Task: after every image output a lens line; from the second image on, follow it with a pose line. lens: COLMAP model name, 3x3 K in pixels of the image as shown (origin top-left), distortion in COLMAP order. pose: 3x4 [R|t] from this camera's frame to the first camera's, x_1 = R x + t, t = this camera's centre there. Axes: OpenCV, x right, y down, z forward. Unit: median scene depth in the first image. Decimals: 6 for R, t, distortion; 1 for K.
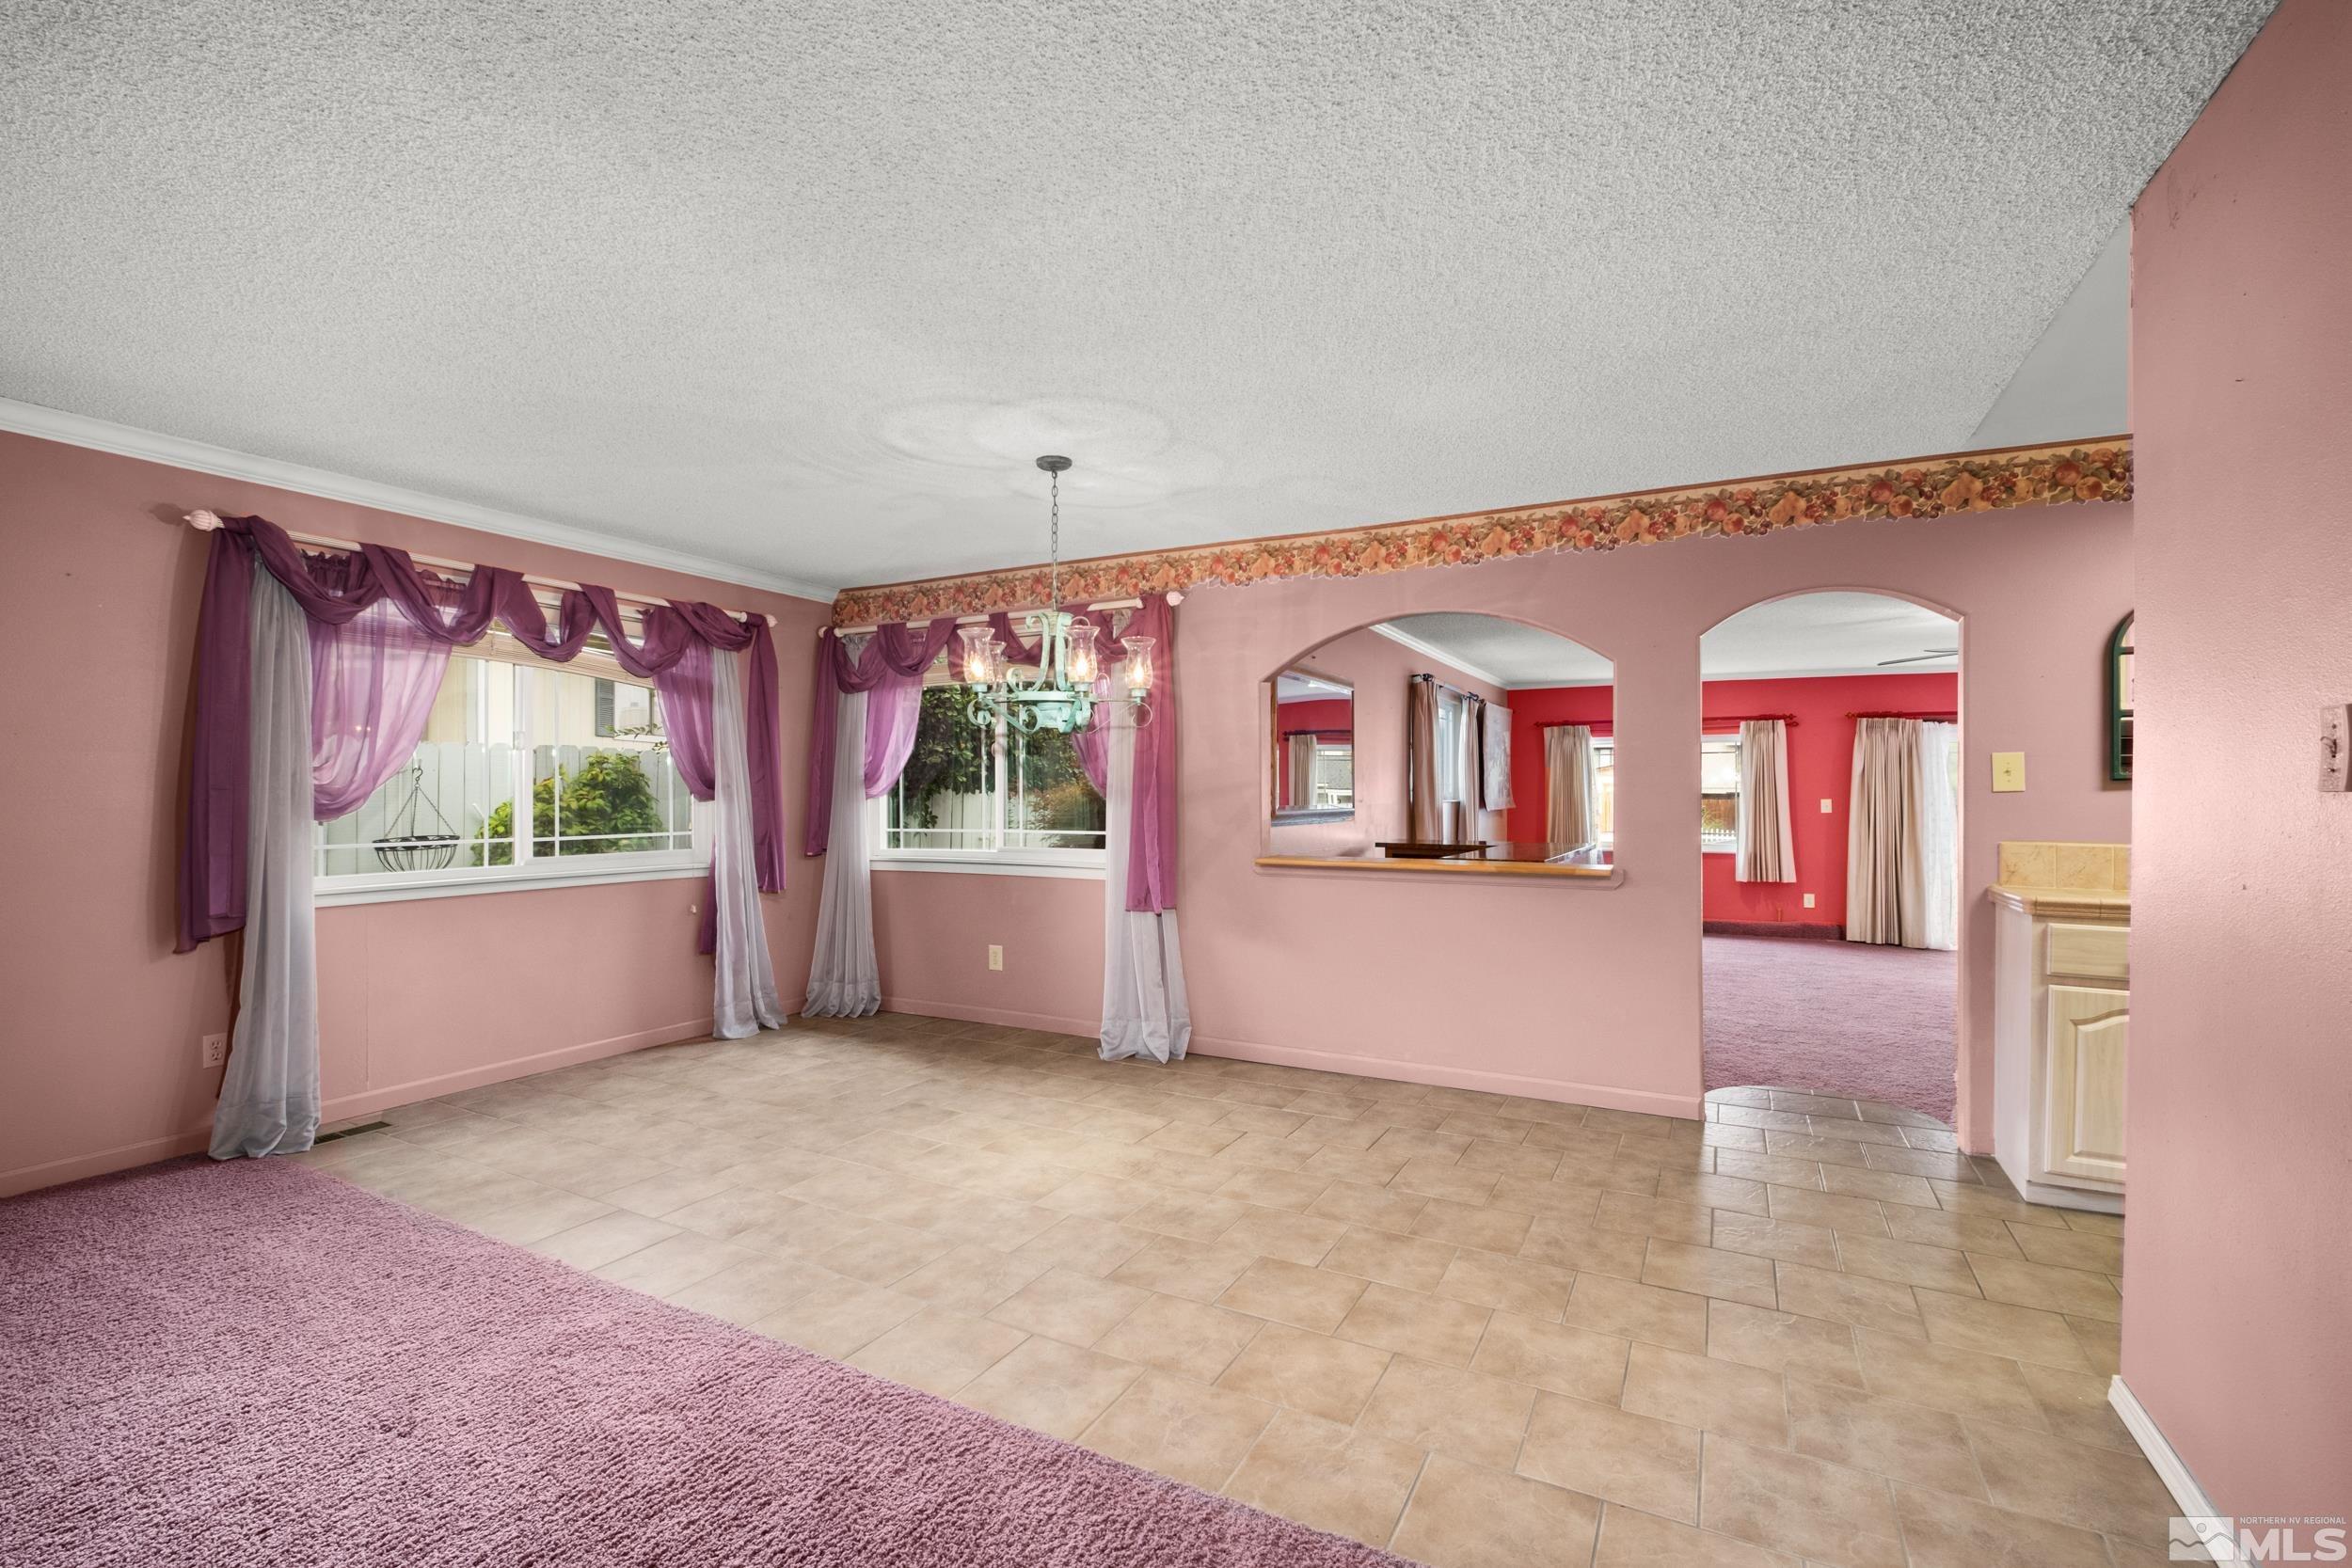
lens RADIAL K [[1033.3, 0, 1176.0], [0, 1033.3, 784.0], [0, 0, 1]] dist [0.002874, -0.009466]
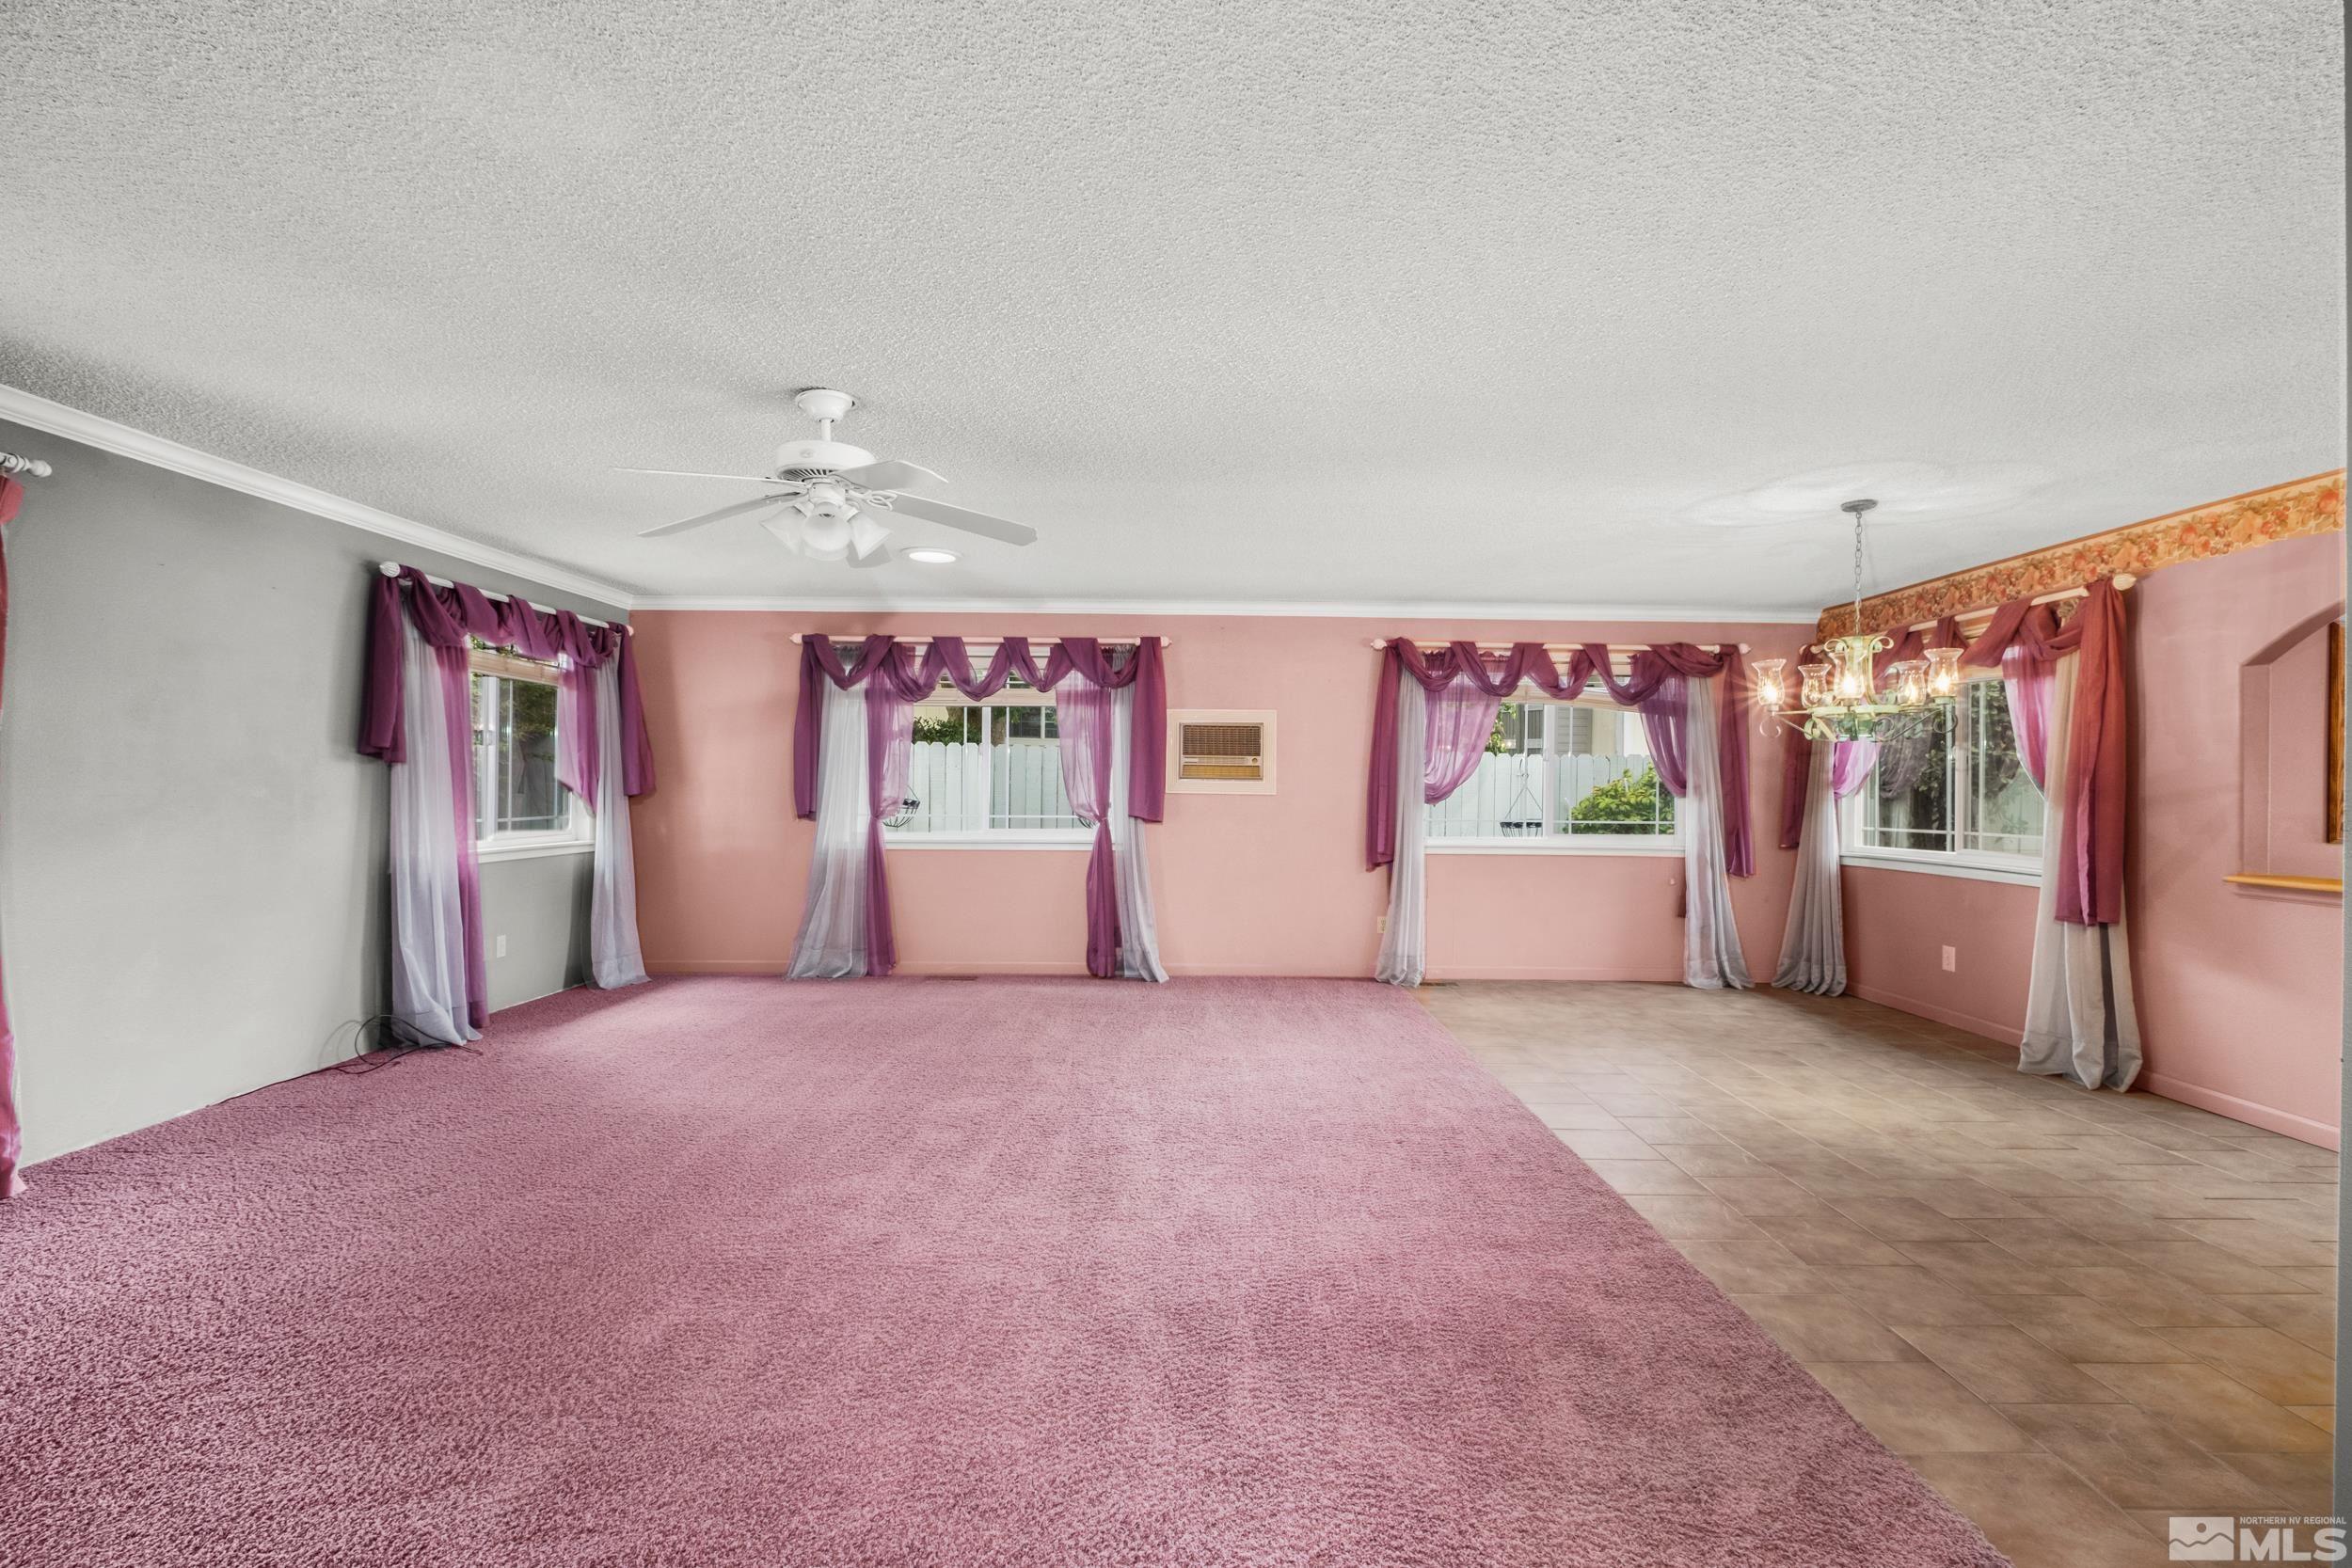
lens RADIAL K [[1033.3, 0, 1176.0], [0, 1033.3, 784.0], [0, 0, 1]] dist [0.002874, -0.009466]
pose [[0.457620, 0.004480, -0.889137, 0.430801], [-0.004922, 0.999985, 0.002505, -0.001010], [0.889134, 0.003231, 0.457635, -0.150943]]
